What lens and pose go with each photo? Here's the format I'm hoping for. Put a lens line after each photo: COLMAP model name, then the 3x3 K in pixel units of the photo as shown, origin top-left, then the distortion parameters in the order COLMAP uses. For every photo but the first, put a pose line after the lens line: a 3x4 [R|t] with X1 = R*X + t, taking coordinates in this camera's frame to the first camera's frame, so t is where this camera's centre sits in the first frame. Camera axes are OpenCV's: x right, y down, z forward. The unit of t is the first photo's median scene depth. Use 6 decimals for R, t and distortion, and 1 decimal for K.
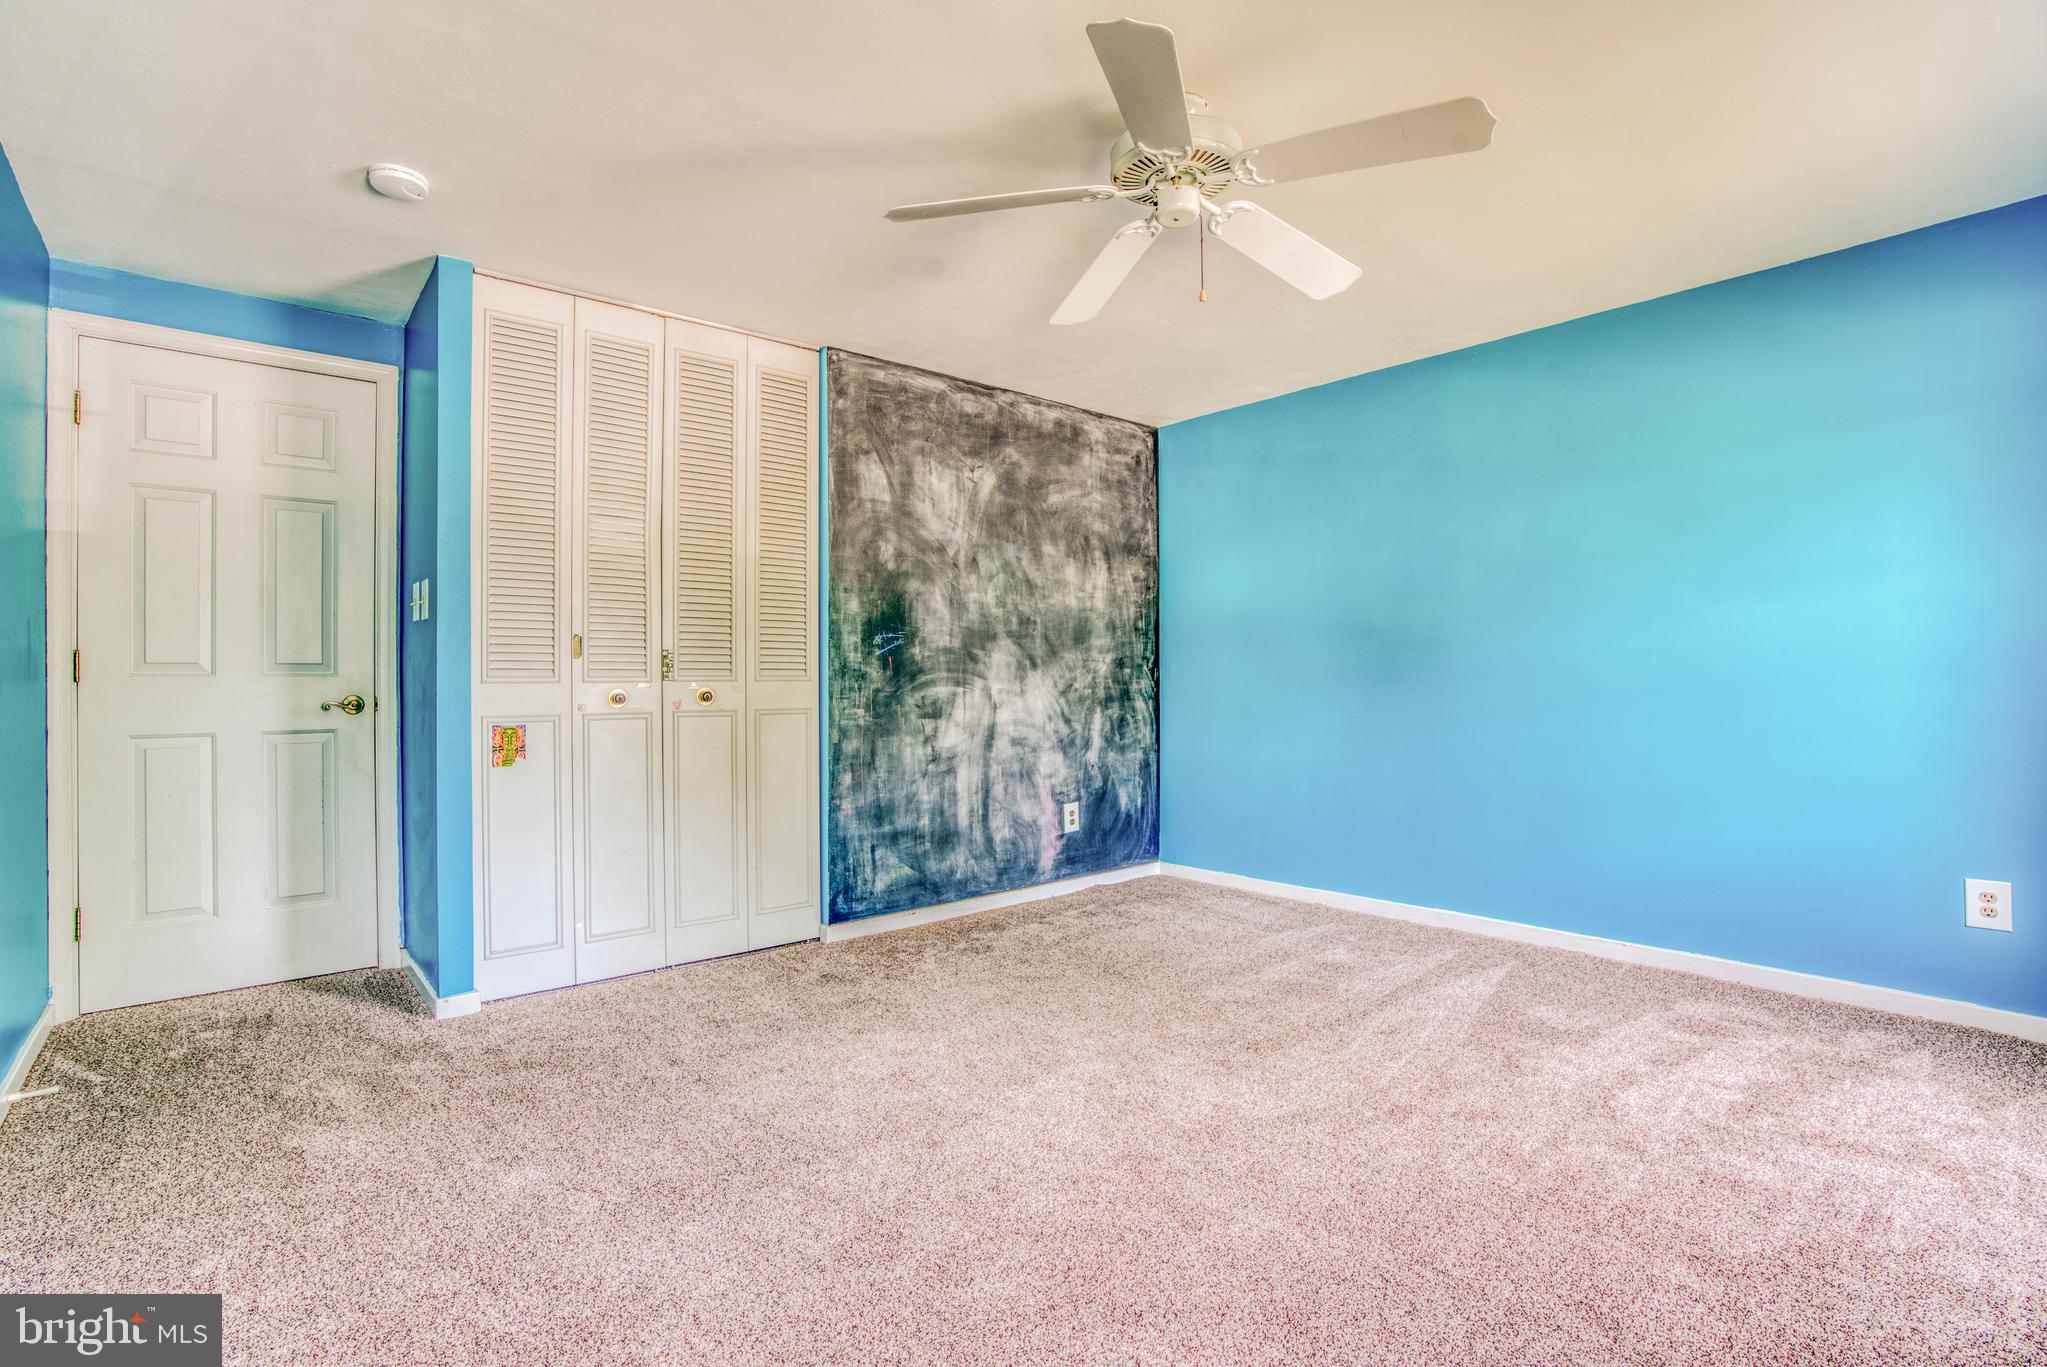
lens RADIAL K [[977.1, 0, 1023.5], [0, 977.1, 683.5], [0, 0, 1]] dist [-0.001637, 0.000724]
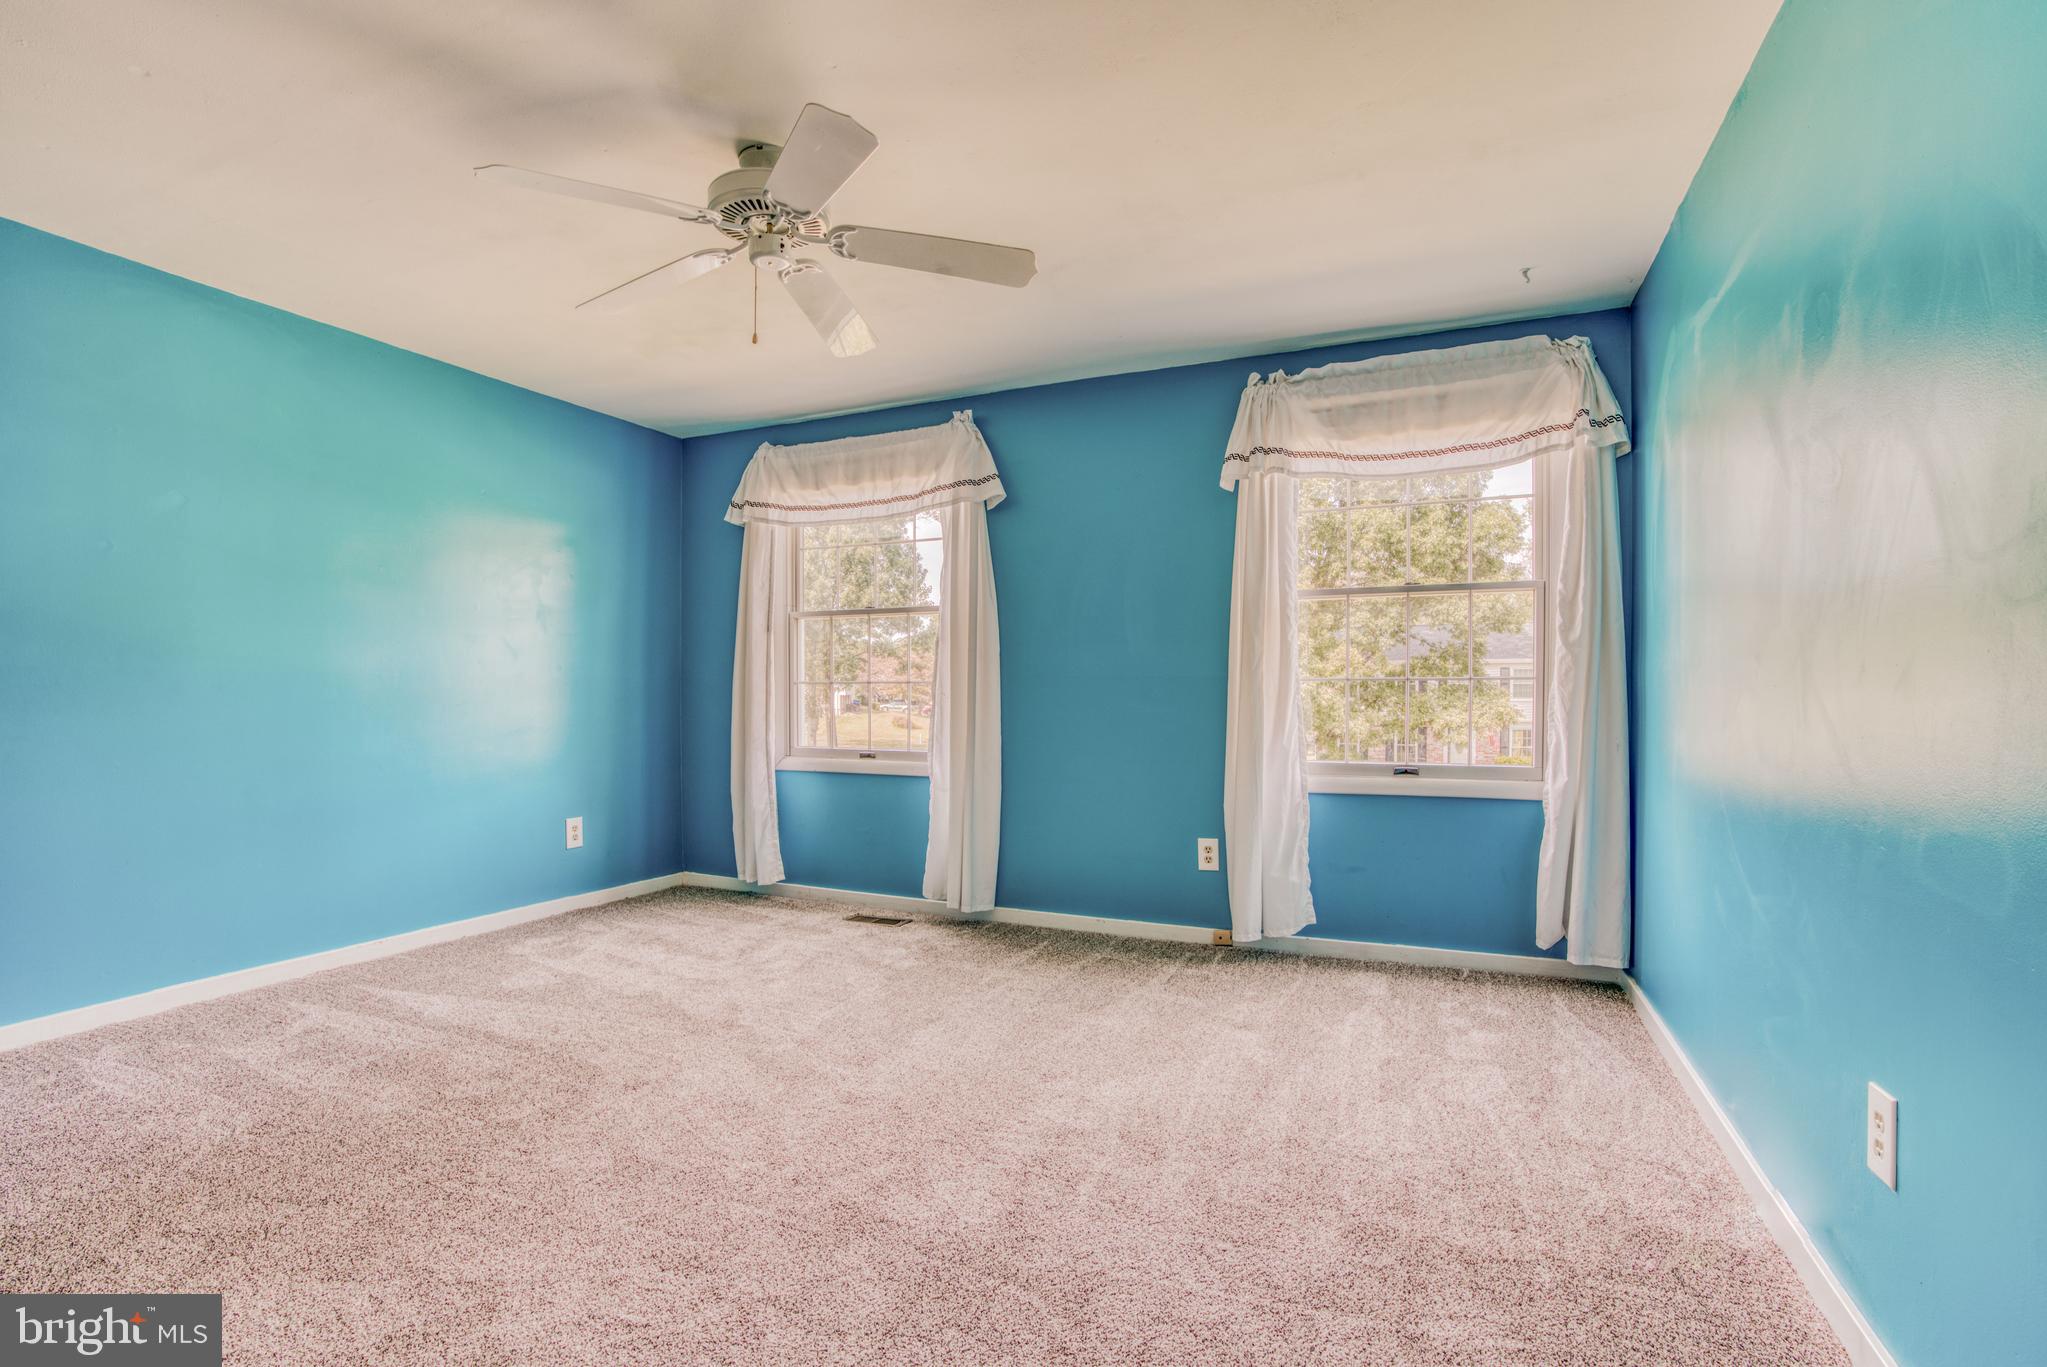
lens RADIAL K [[977.1, 0, 1023.5], [0, 977.1, 683.5], [0, 0, 1]] dist [-0.001637, 0.000724]
pose [[-0.435864, 0.023231, 0.899713, -0.752328], [0.005881, 0.999719, -0.022964, 0.018636], [-0.899993, -0.004718, -0.435878, 0.973935]]
